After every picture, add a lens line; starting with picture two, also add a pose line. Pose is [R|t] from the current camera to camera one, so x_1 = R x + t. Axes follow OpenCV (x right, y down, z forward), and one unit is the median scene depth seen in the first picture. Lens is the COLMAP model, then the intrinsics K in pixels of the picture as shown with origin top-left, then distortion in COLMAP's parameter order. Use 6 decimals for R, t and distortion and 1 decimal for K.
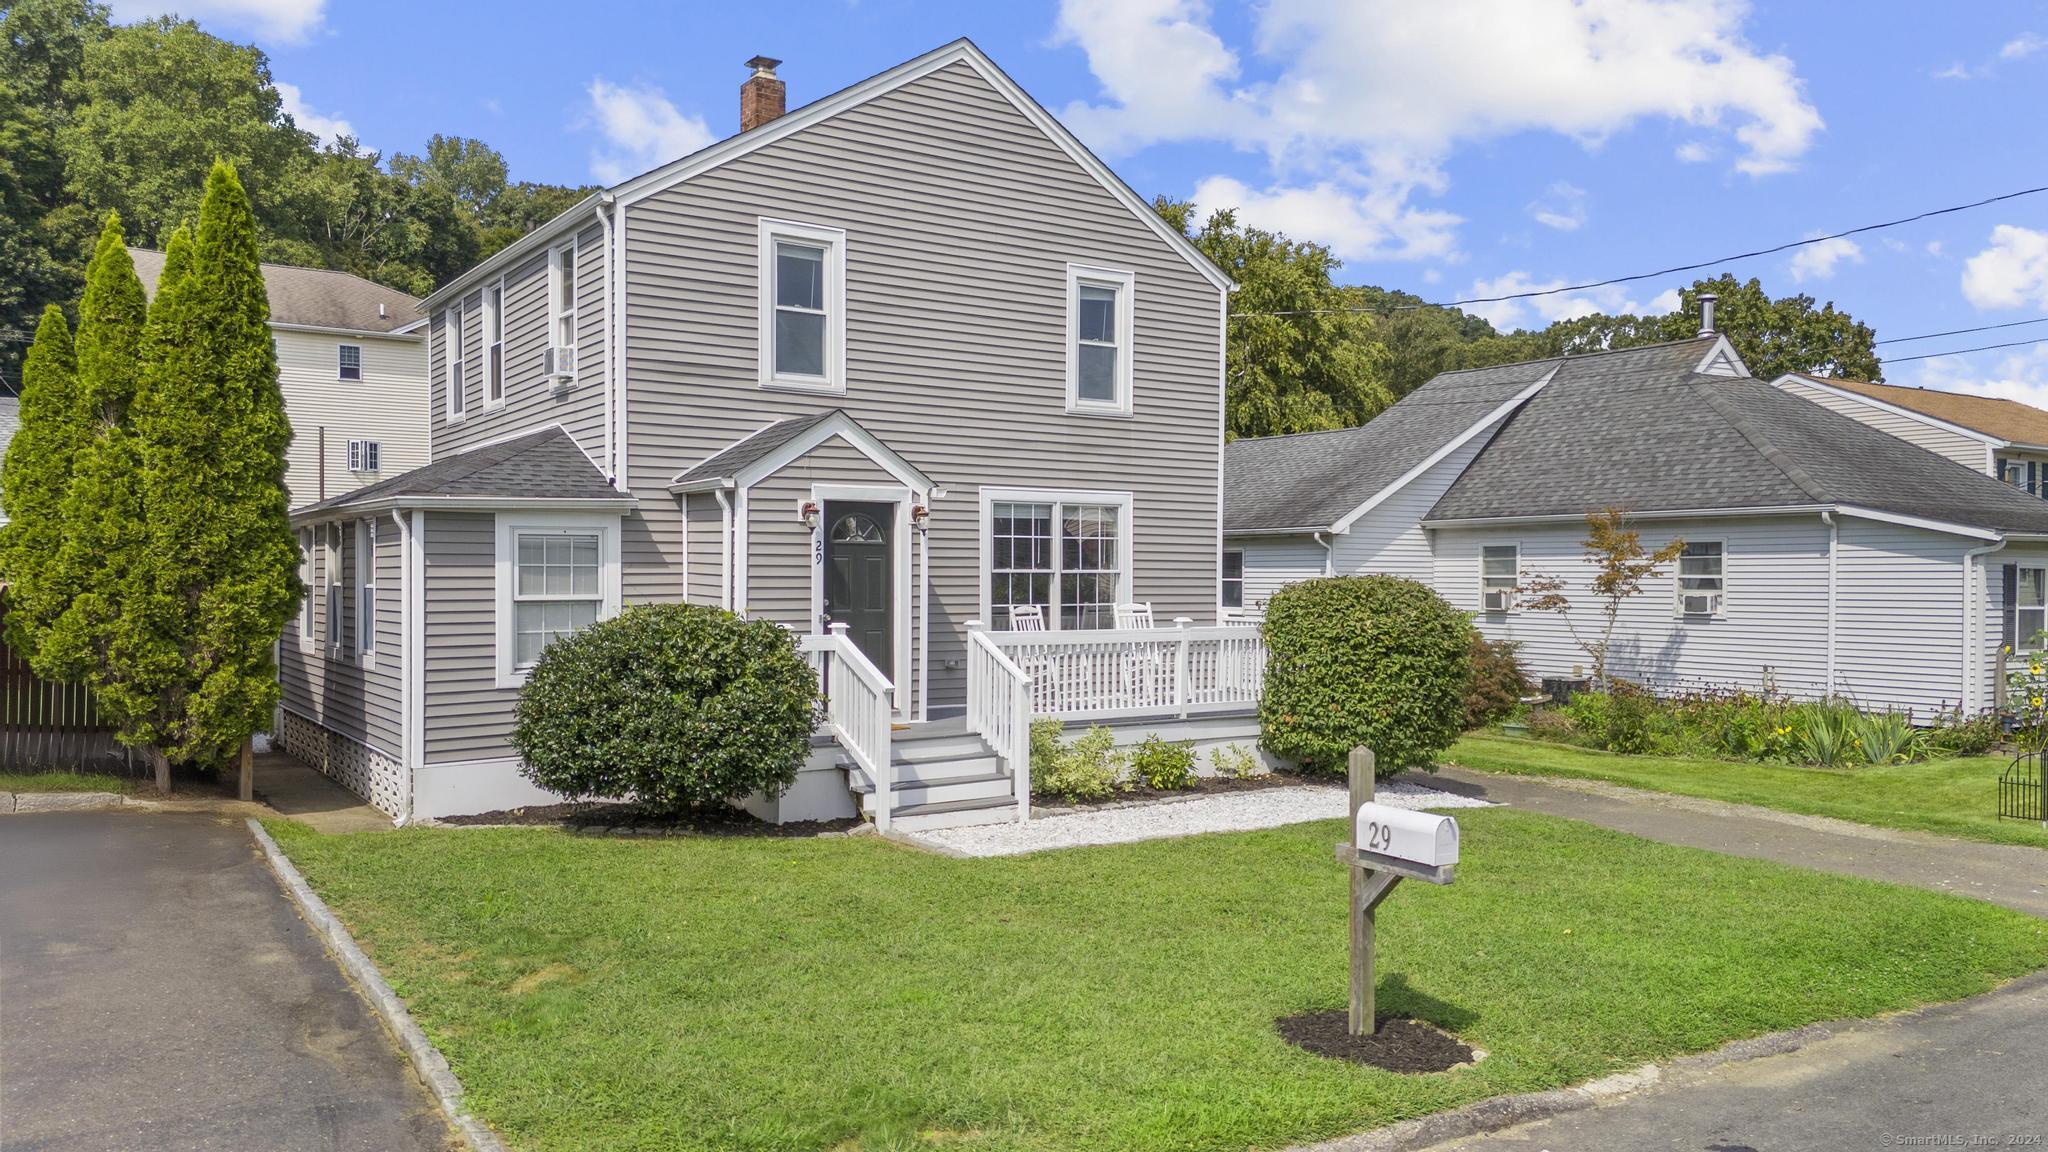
lens RADIAL K [[1515.6, 0, 1037.1], [0, 1515.6, 579.6], [0, 0, 1]] dist [0.066280, -0.057854]
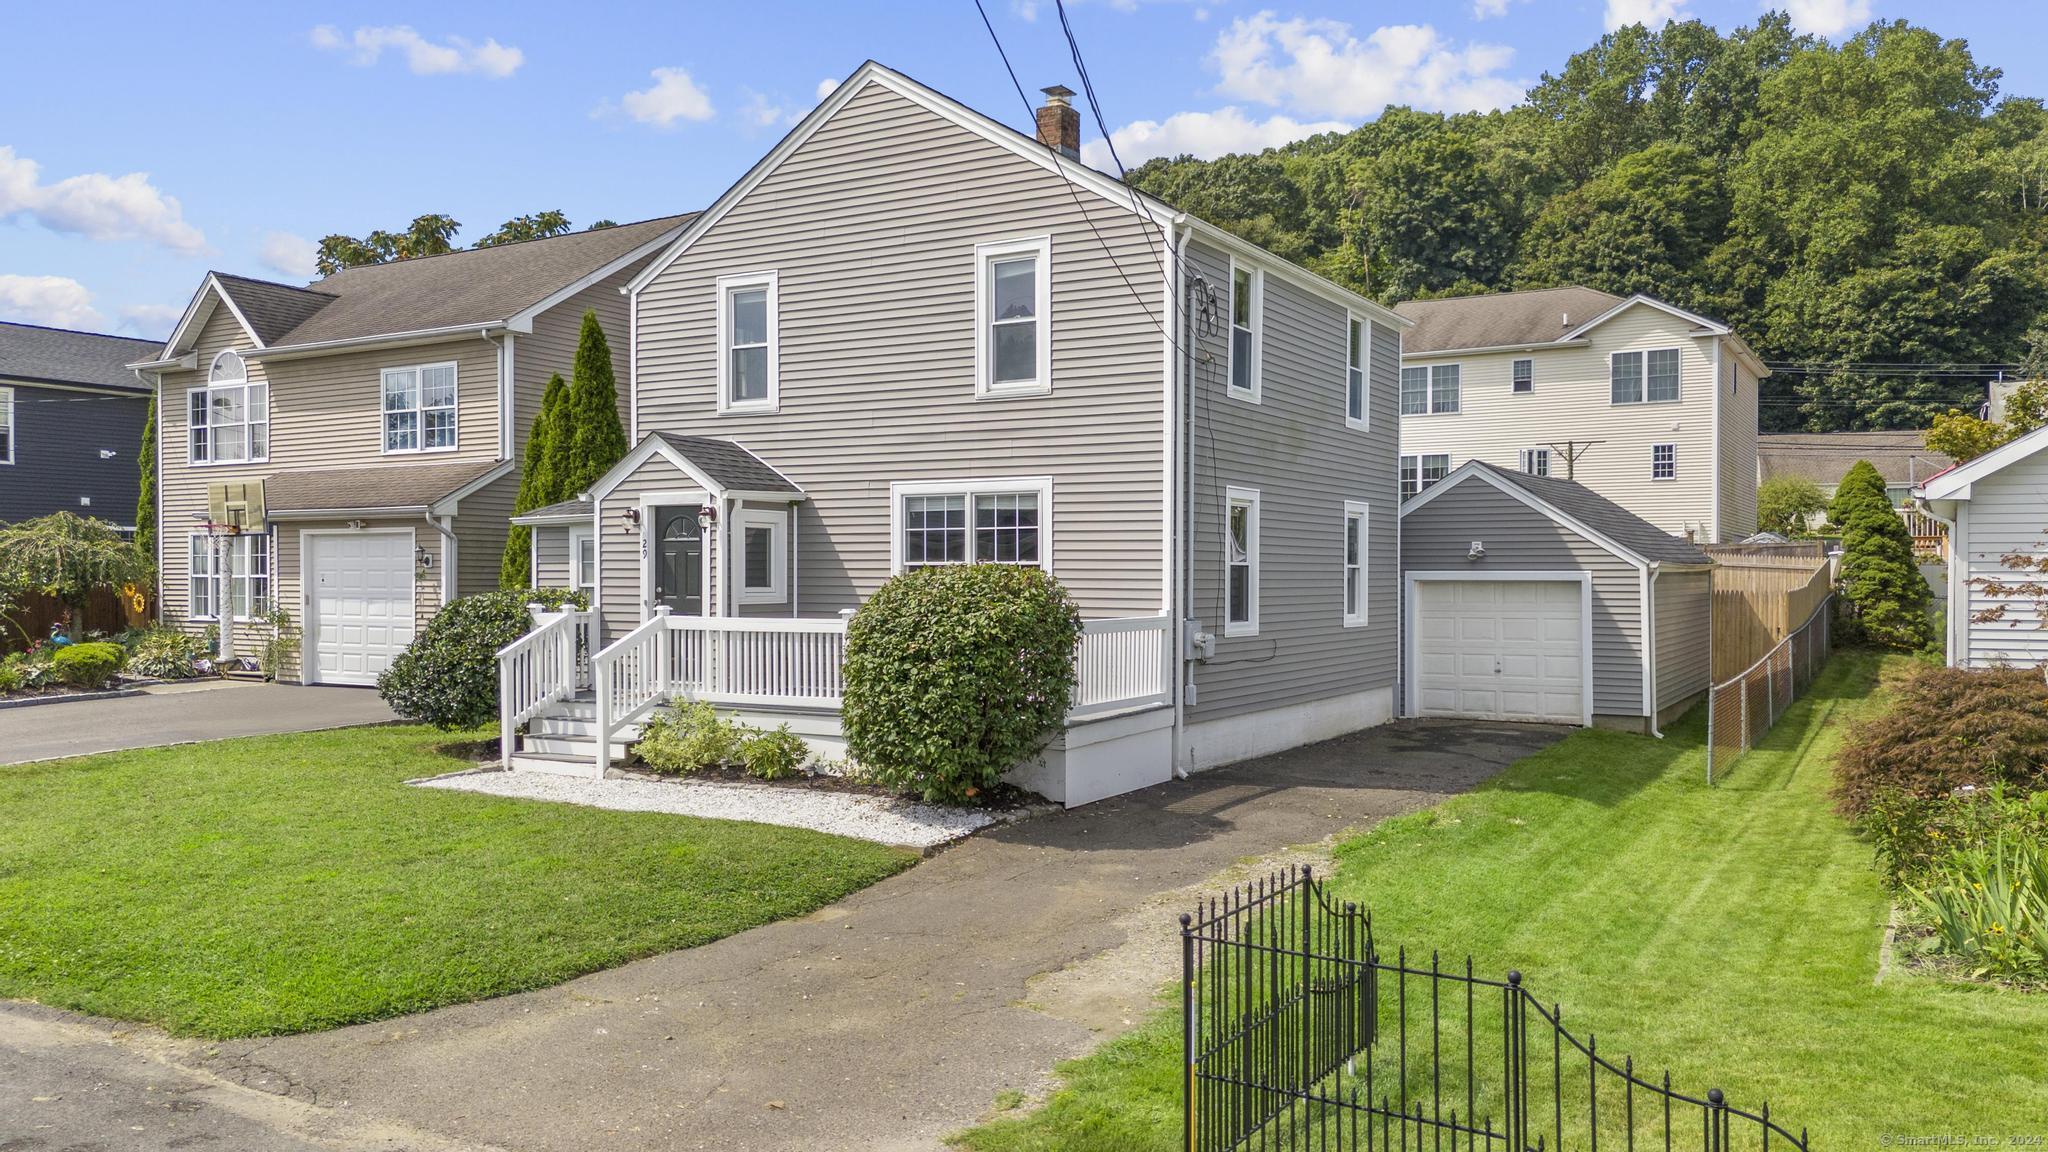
lens RADIAL K [[1520.5, 0, 1024.0], [0, 1520.5, 576.0], [0, 0, 1]] dist [0.066939, -0.053449]
pose [[0.427162, -0.003310, -0.904169, 0.936104], [-0.004014, 0.999977, -0.005557, 0.008216], [0.904166, 0.006003, 0.427139, 0.630069]]
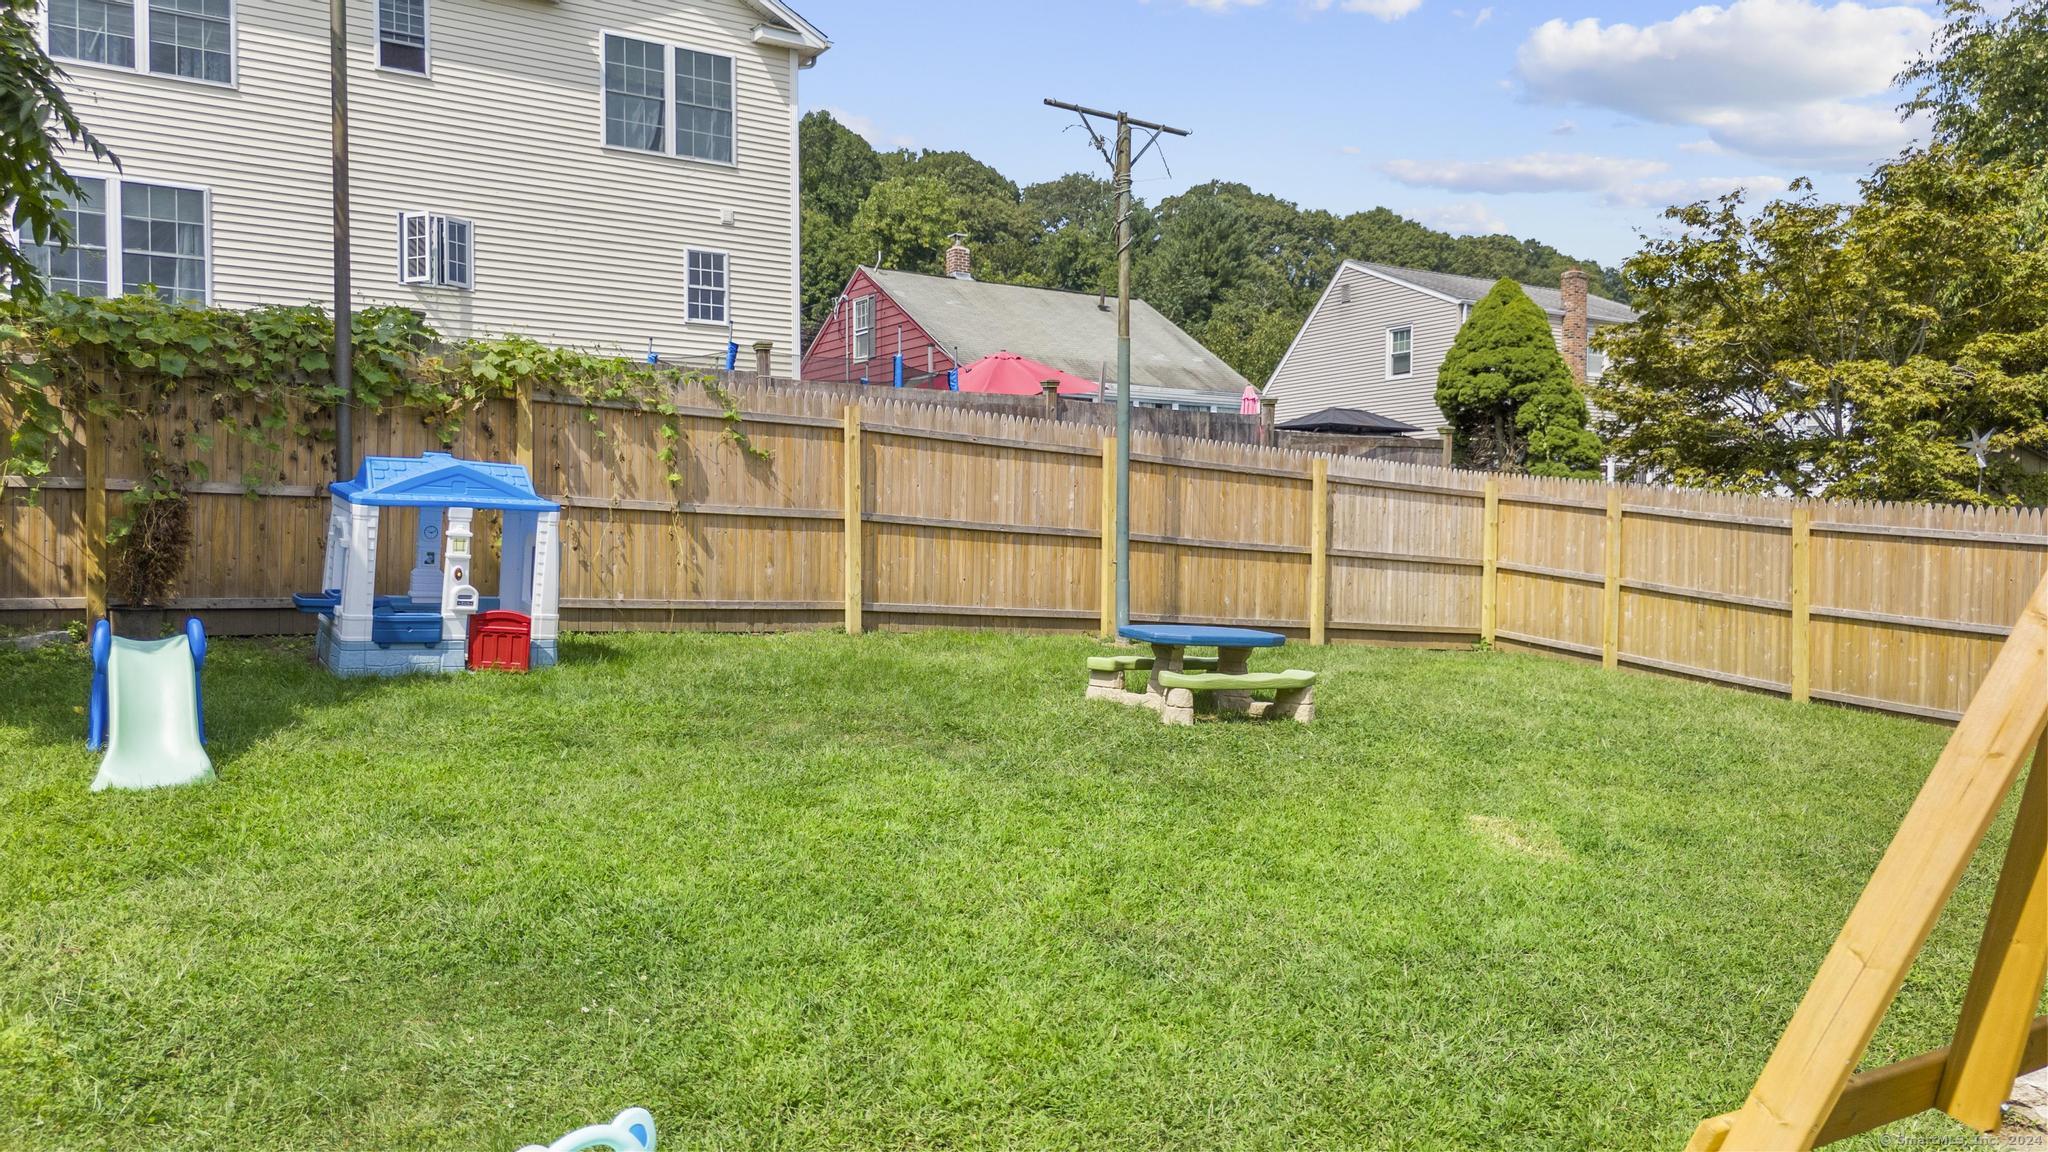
lens RADIAL K [[1515.6, 0, 1037.1], [0, 1515.6, 579.6], [0, 0, 1]] dist [0.066280, -0.057854]
pose [[0.999845, -0.001643, -0.017506, -0.683433], [0.001833, 0.999940, 0.010799, 0.023737], [0.017487, -0.010829, 0.999788, 1.481183]]
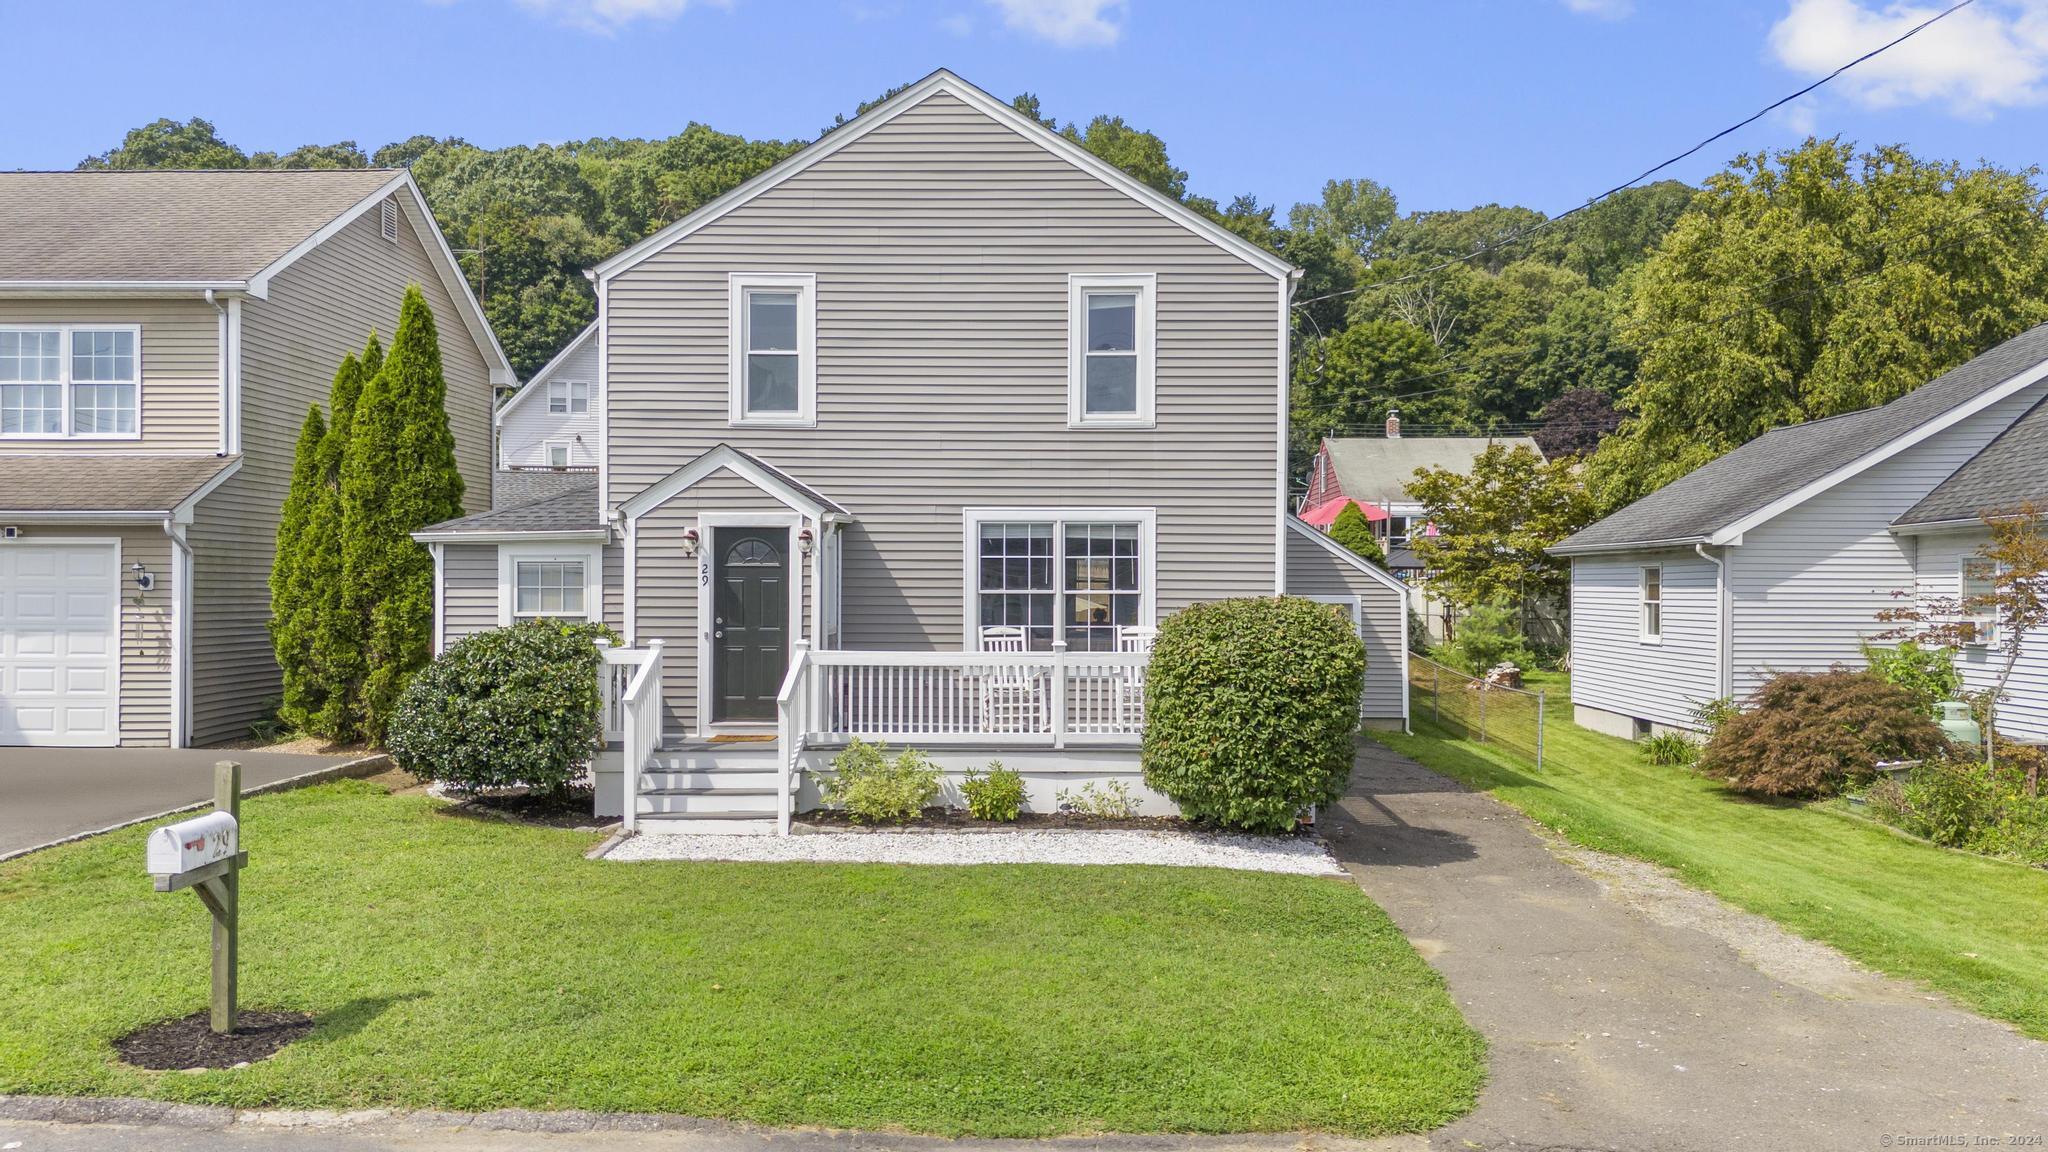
lens RADIAL K [[1520.5, 0, 1024.0], [0, 1520.5, 576.0], [0, 0, 1]] dist [0.066939, -0.053449]
pose [[0.813217, -0.005842, -0.581931, 0.575875], [-0.003160, 0.999891, -0.014453, -0.001630], [0.581952, 0.013593, 0.813110, 0.201019]]
